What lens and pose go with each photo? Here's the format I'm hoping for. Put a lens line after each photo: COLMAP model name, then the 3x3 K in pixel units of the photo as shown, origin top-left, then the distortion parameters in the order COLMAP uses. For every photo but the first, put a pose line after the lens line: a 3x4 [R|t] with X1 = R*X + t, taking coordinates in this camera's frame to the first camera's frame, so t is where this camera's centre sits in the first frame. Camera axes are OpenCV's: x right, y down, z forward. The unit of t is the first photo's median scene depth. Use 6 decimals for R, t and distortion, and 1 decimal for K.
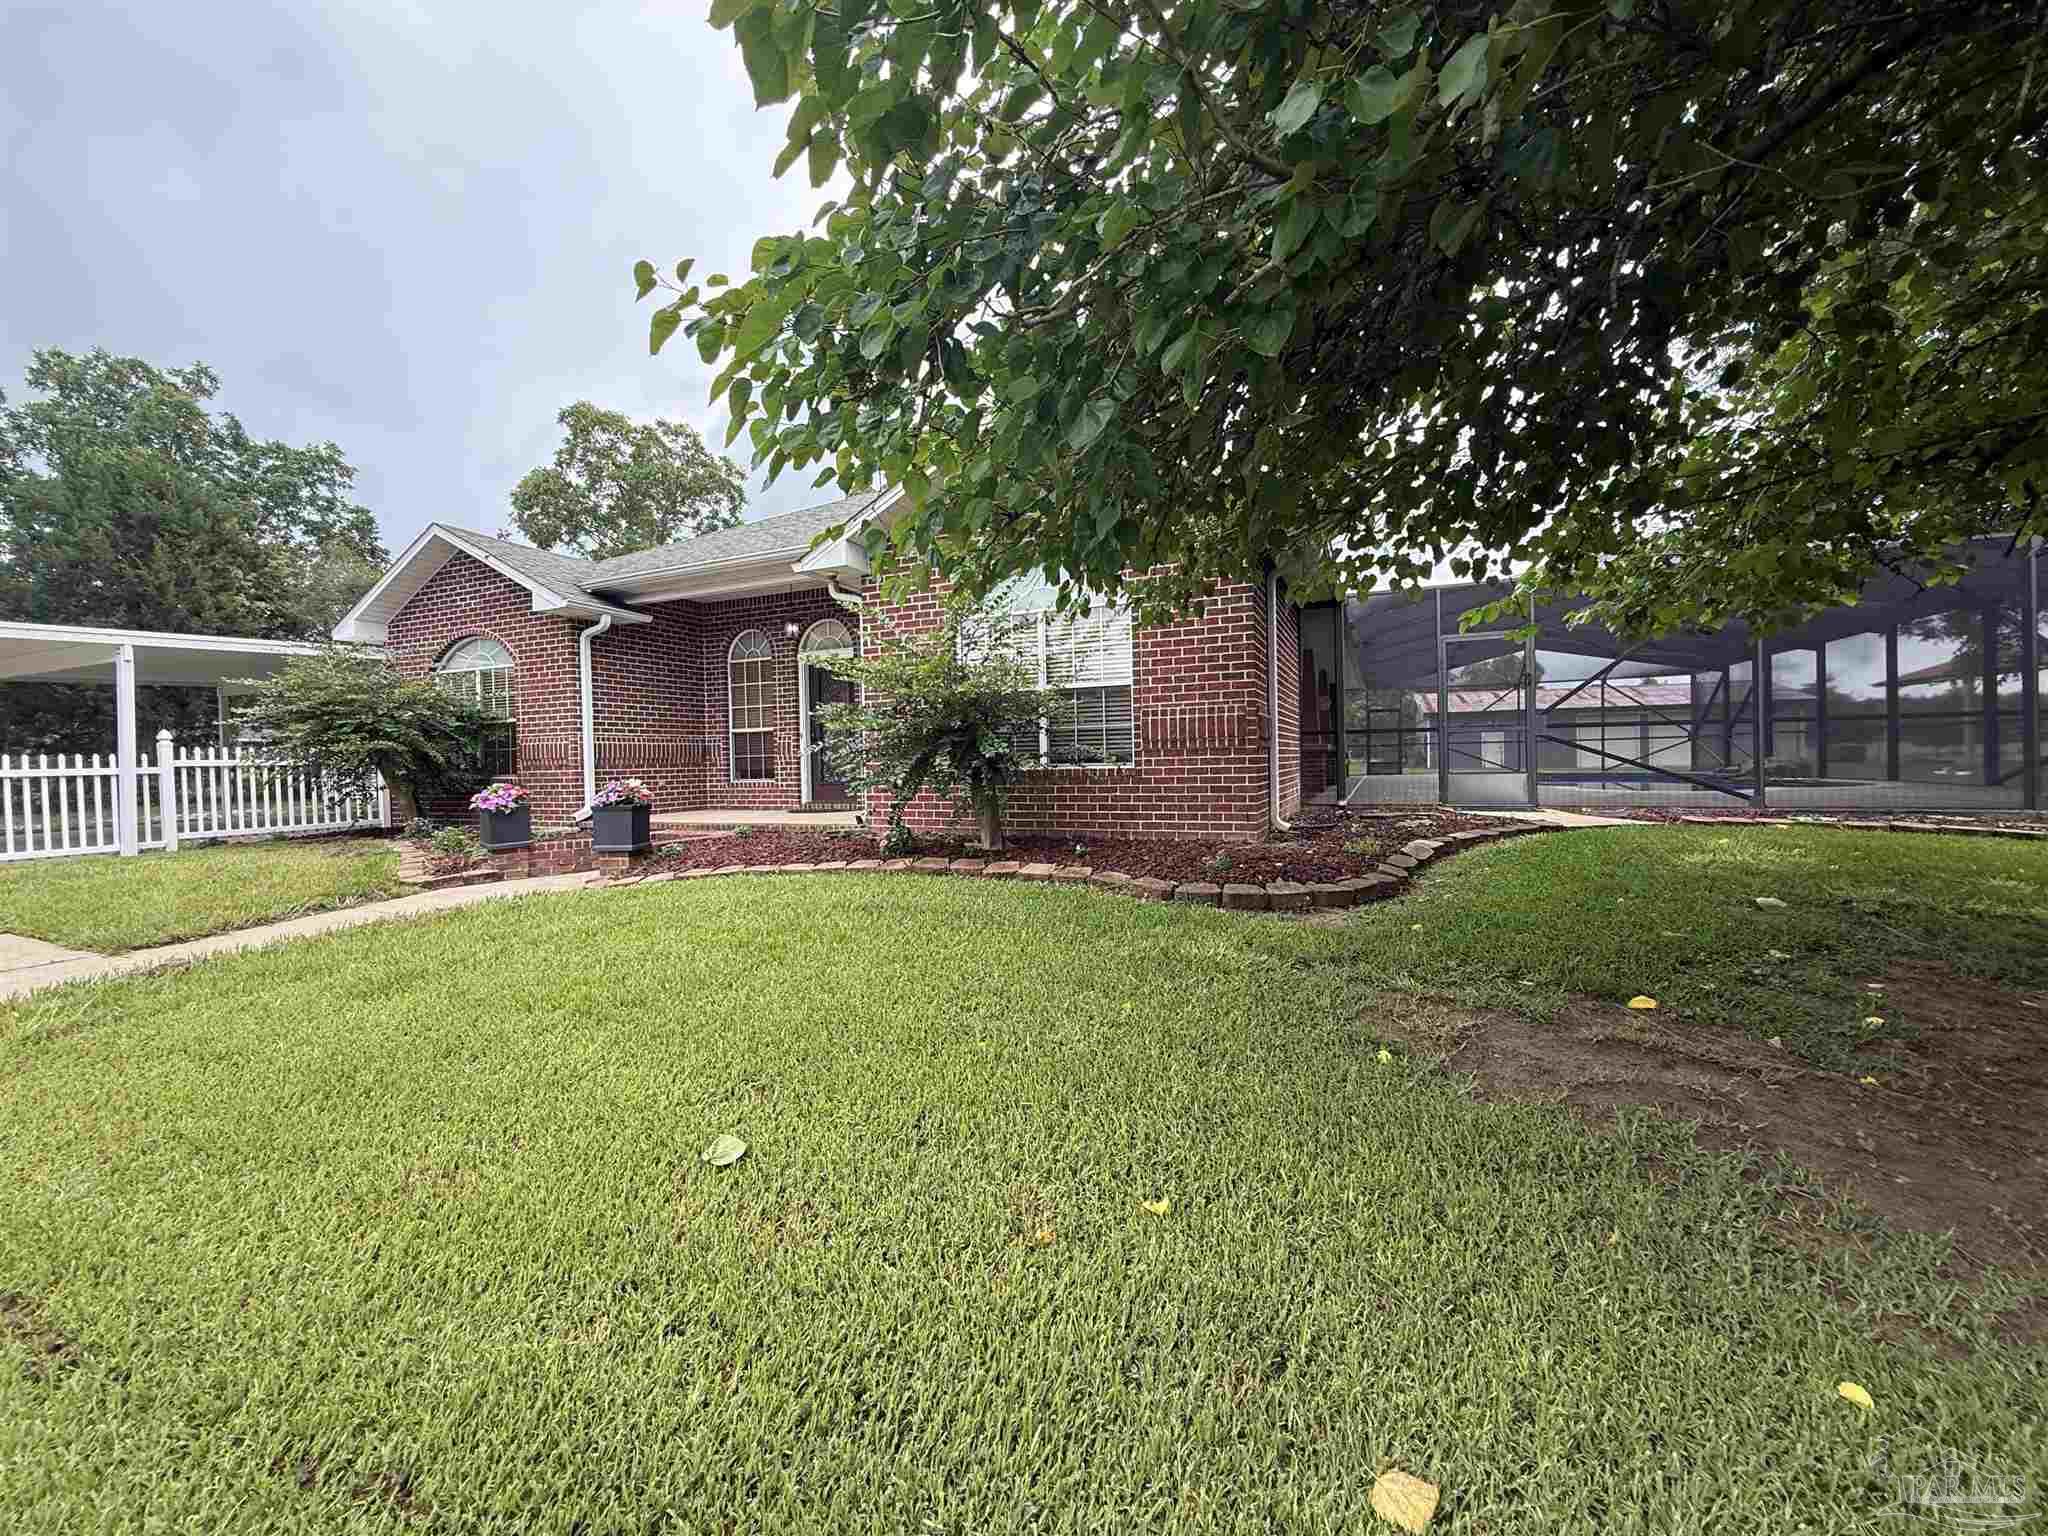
lens RADIAL K [[816.2, 0, 1024.0], [0, 816.2, 768.0], [0, 0, 1]] dist [-0.007275, -0.000153]
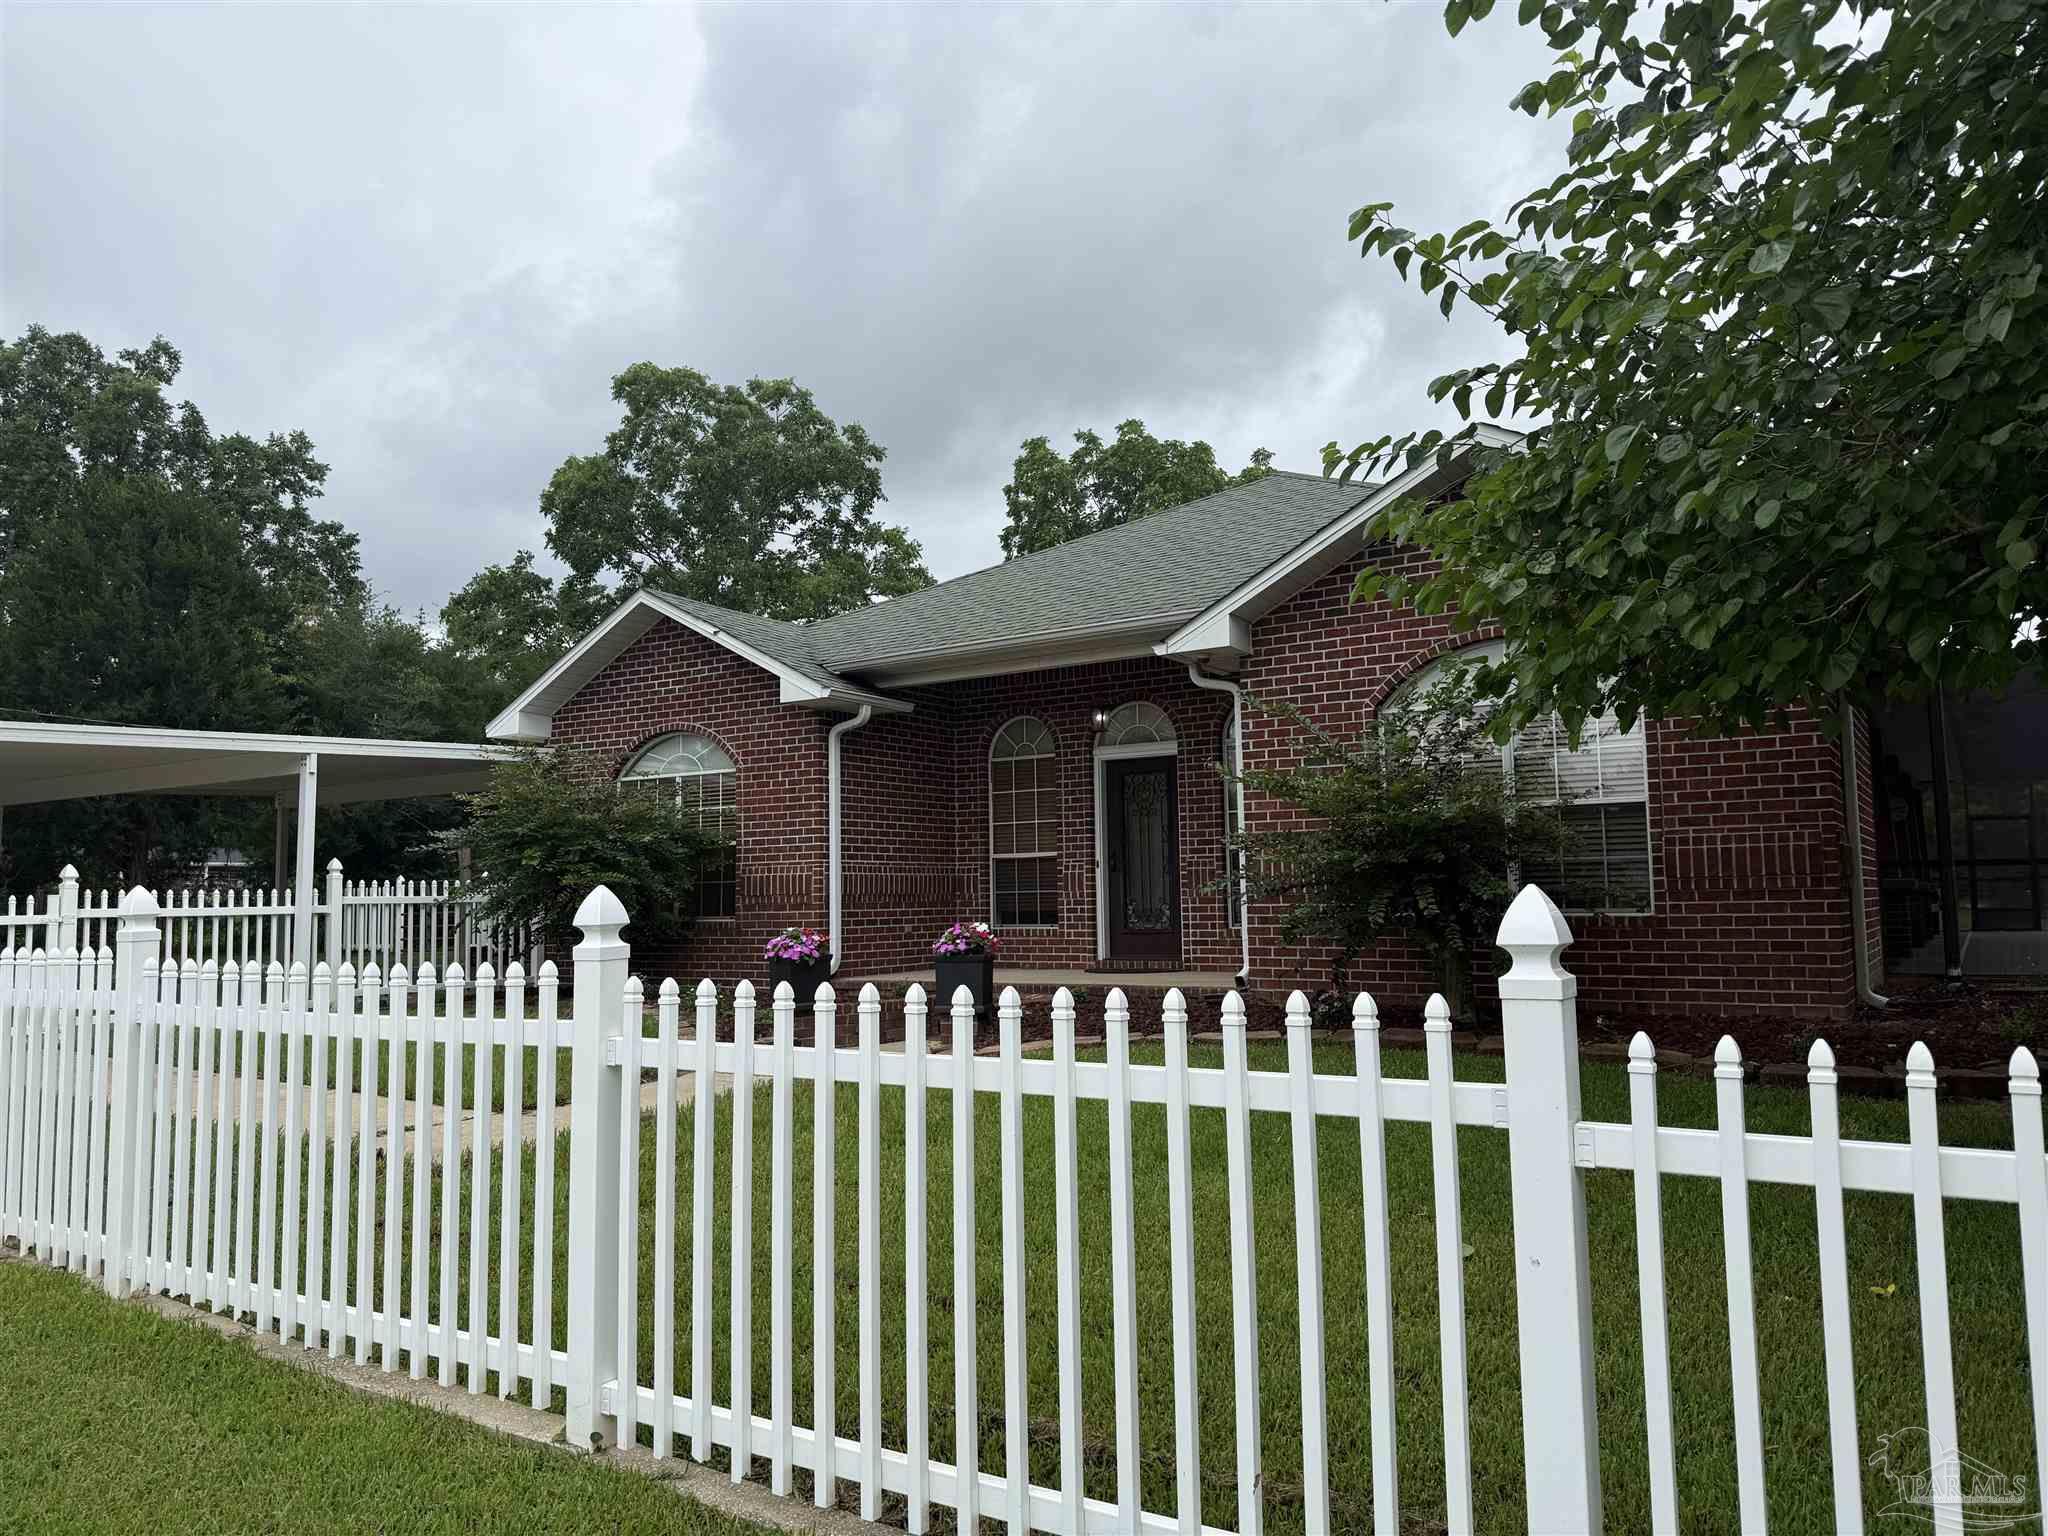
lens RADIAL K [[1432.3, 0, 1024.0], [0, 1432.3, 768.0], [0, 0, 1]] dist [0.131946, -0.210903]
pose [[0.987269, -0.008725, -0.158821, -0.157670], [-0.006862, 0.995229, -0.097329, -0.000432], [0.158913, 0.097180, 0.982498, -0.286146]]
